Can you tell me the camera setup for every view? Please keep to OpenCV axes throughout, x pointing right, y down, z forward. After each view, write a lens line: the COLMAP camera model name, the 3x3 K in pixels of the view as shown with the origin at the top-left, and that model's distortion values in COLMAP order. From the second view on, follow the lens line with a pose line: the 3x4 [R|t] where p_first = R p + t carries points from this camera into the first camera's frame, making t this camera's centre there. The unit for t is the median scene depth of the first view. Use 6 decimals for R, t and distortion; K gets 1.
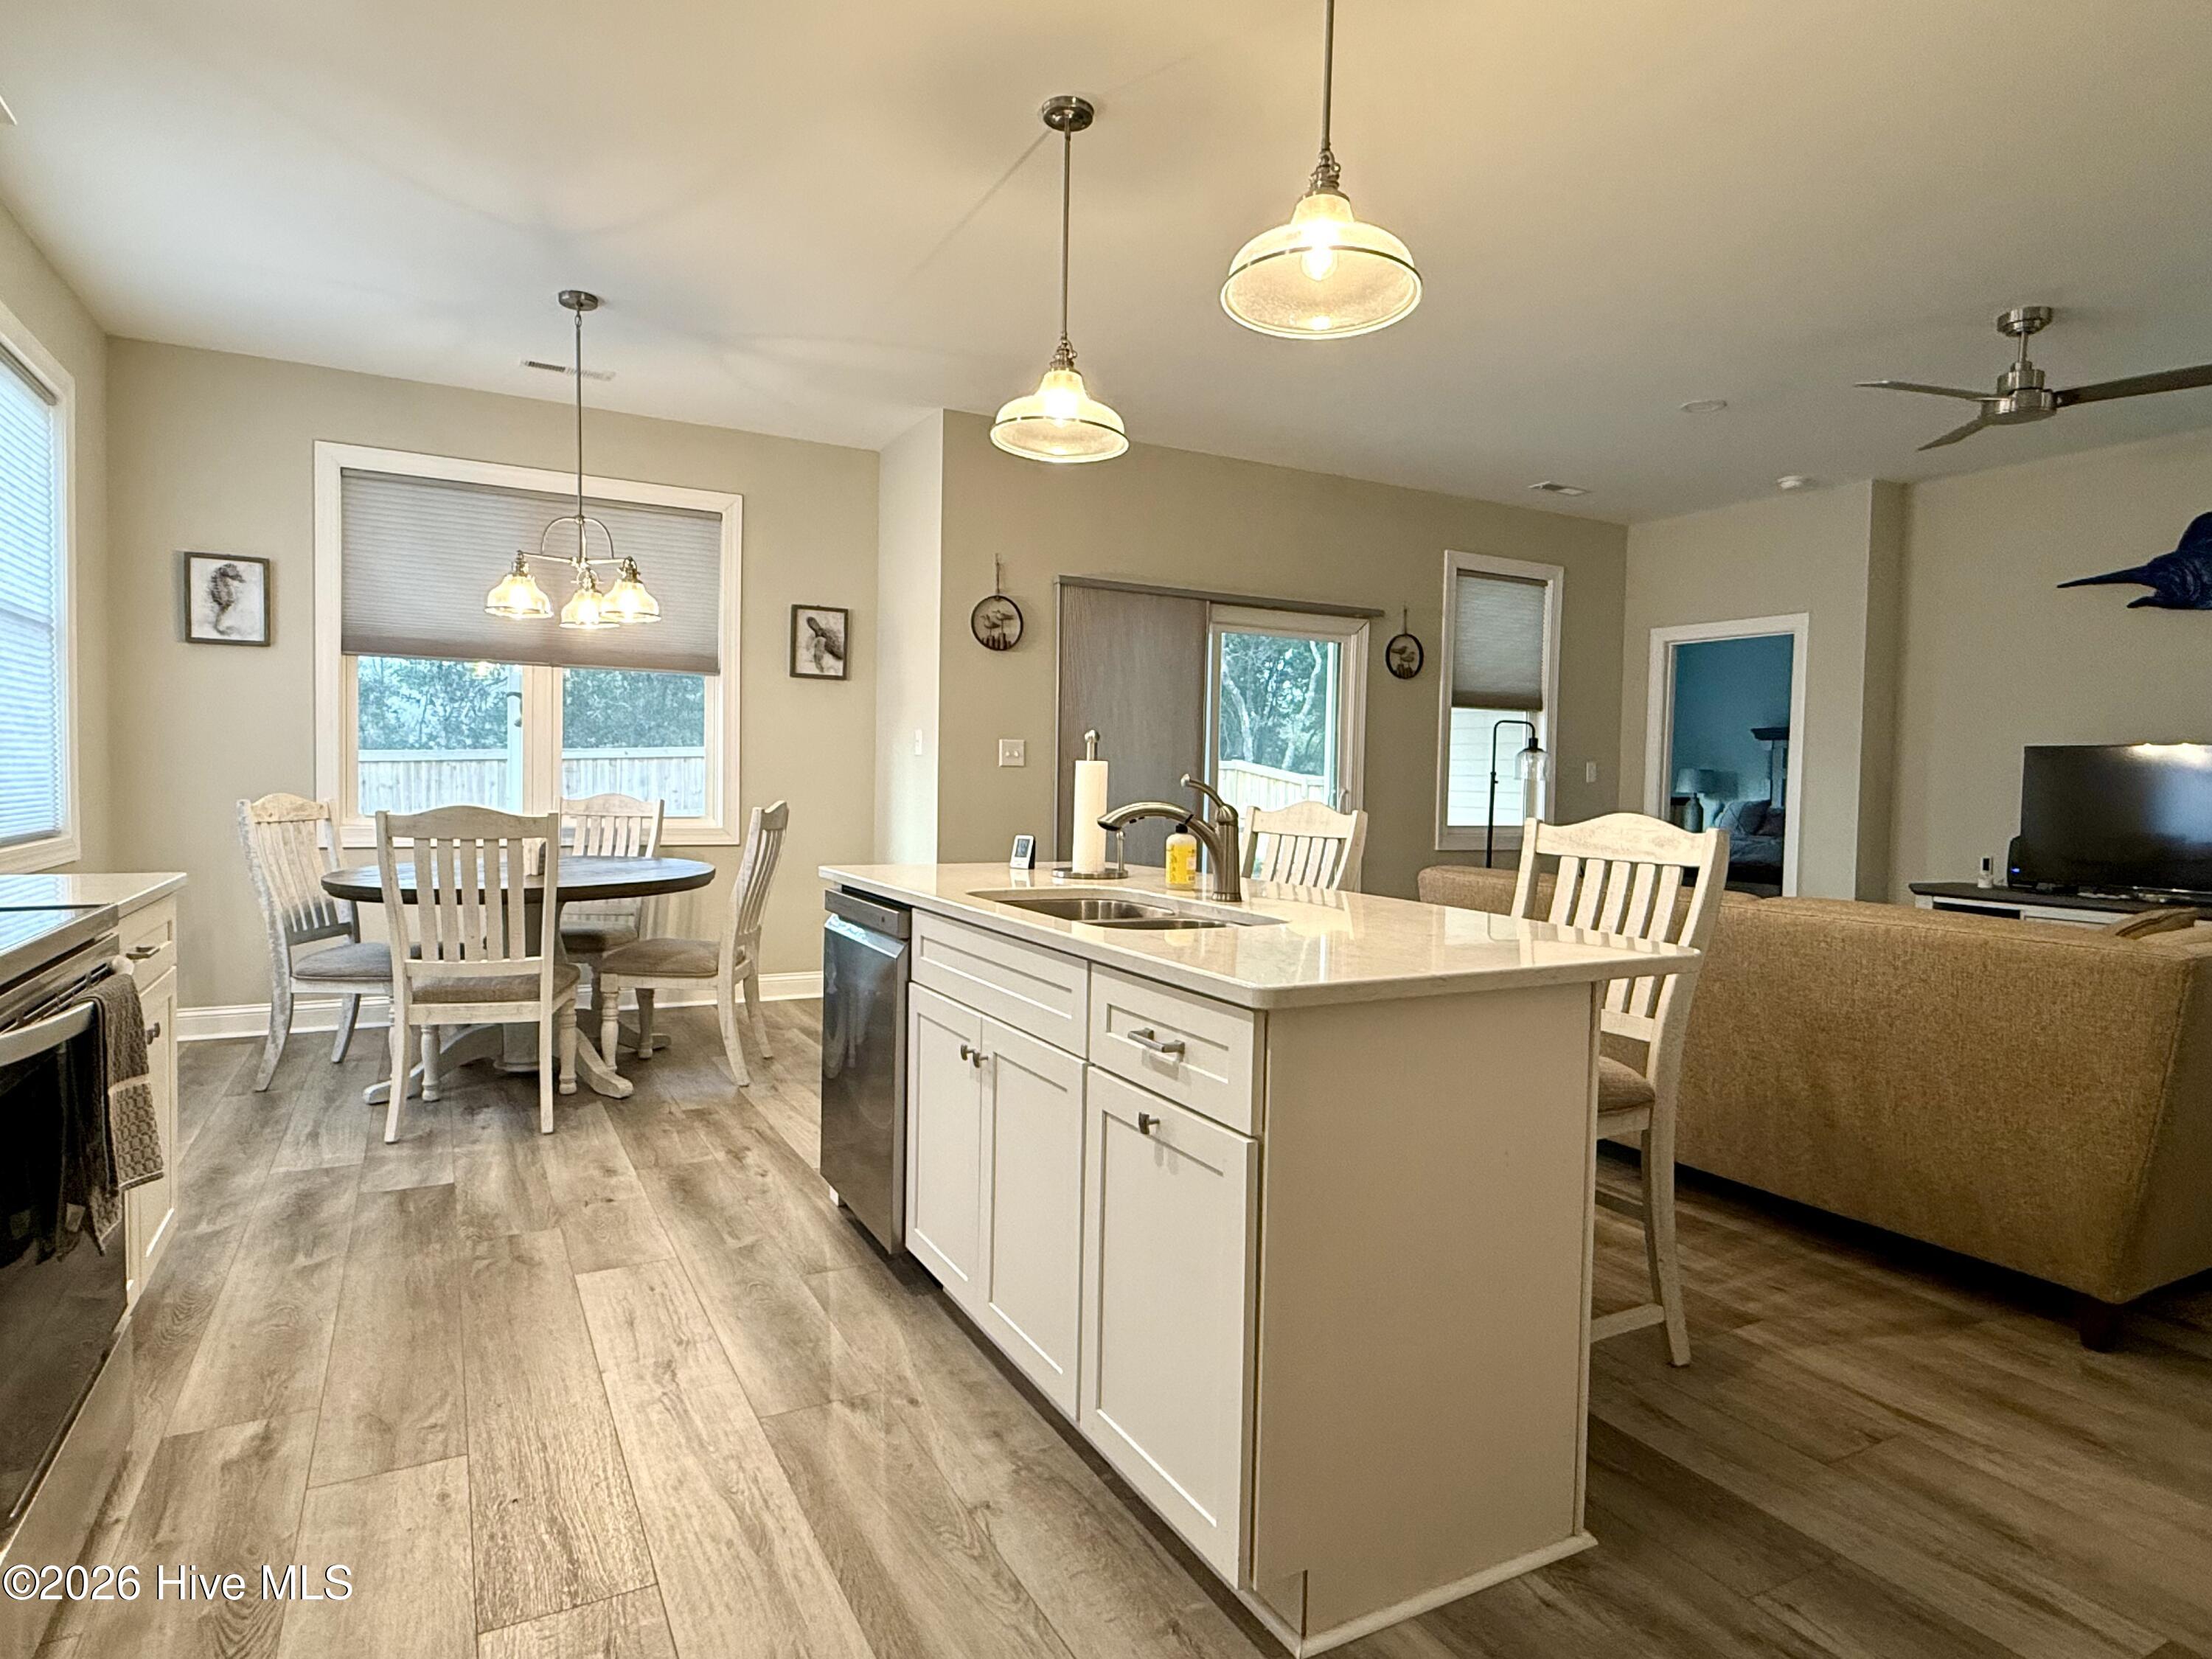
lens RADIAL K [[1225.6, 0, 1106.0], [0, 1225.6, 829.5], [0, 0, 1]] dist [-0.001592, 0.000283]
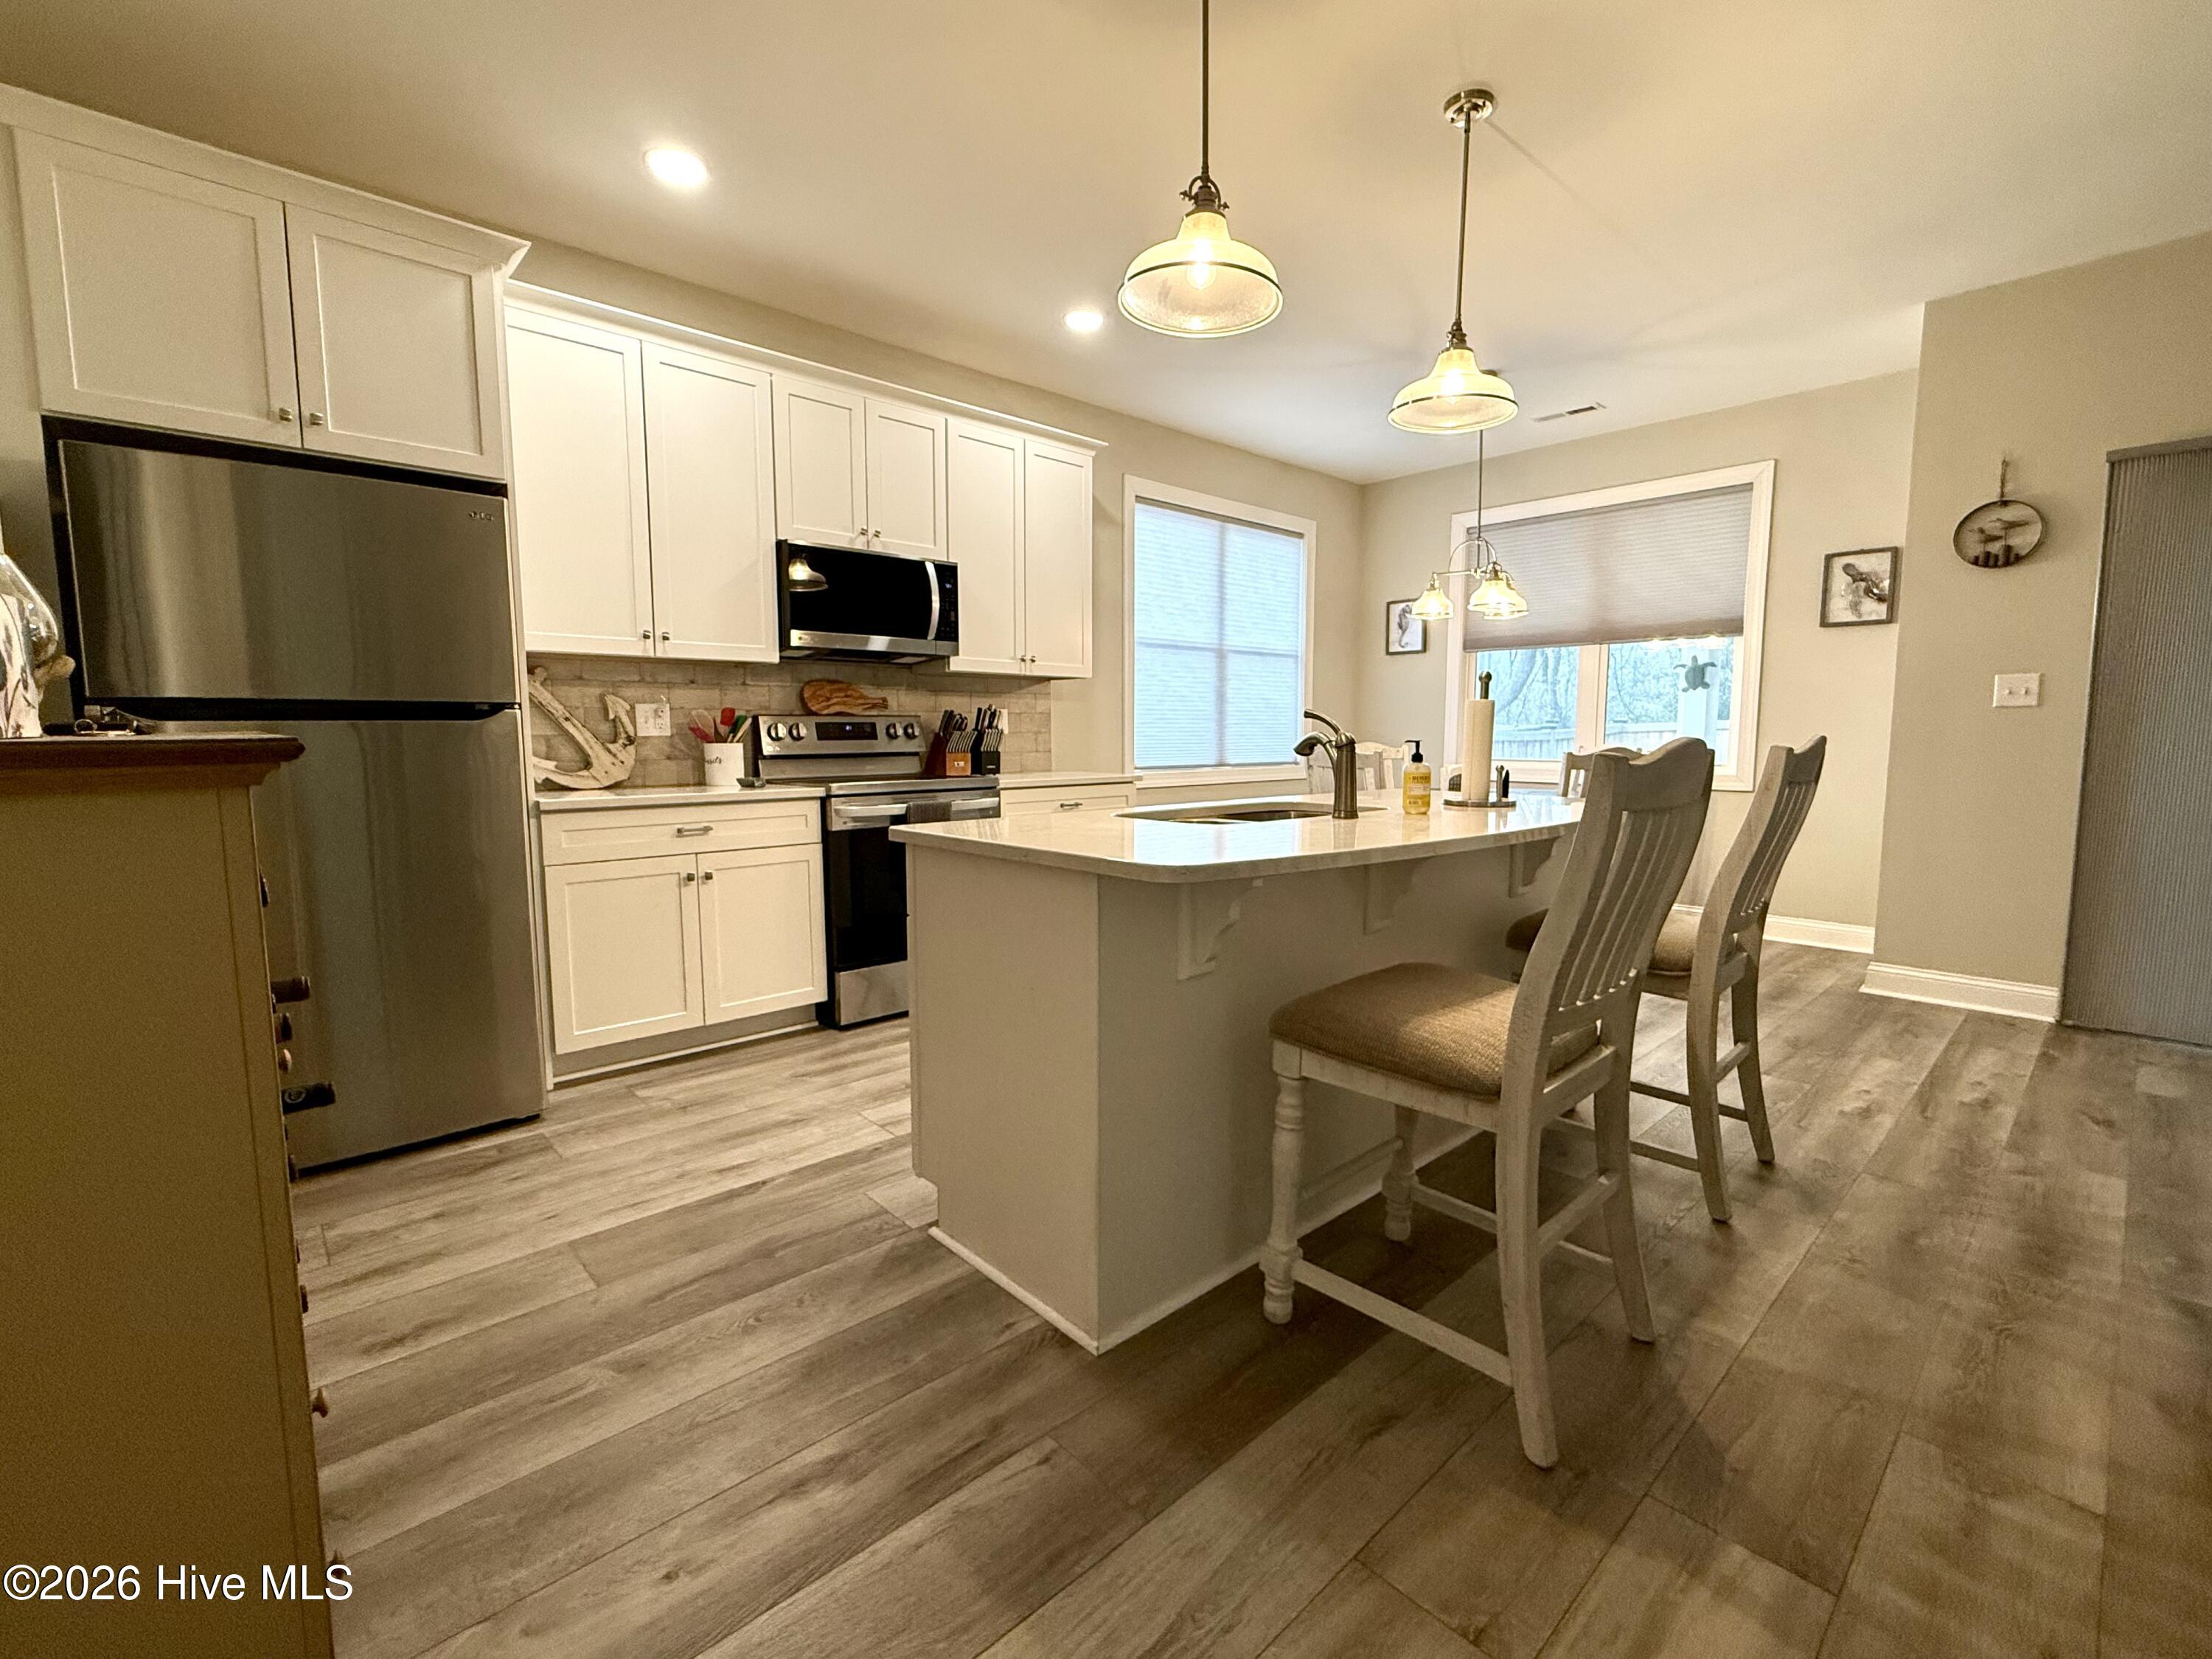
lens RADIAL K [[963.4, 0, 1094.1], [0, 963.4, 829.0], [0, 0, 1]] dist [0.000286, -0.000456]
pose [[0.238876, 0.078712, -0.967855, 0.409642], [-0.036824, 0.996727, 0.071972, 0.005891], [0.970352, 0.018448, 0.240992, 0.251826]]
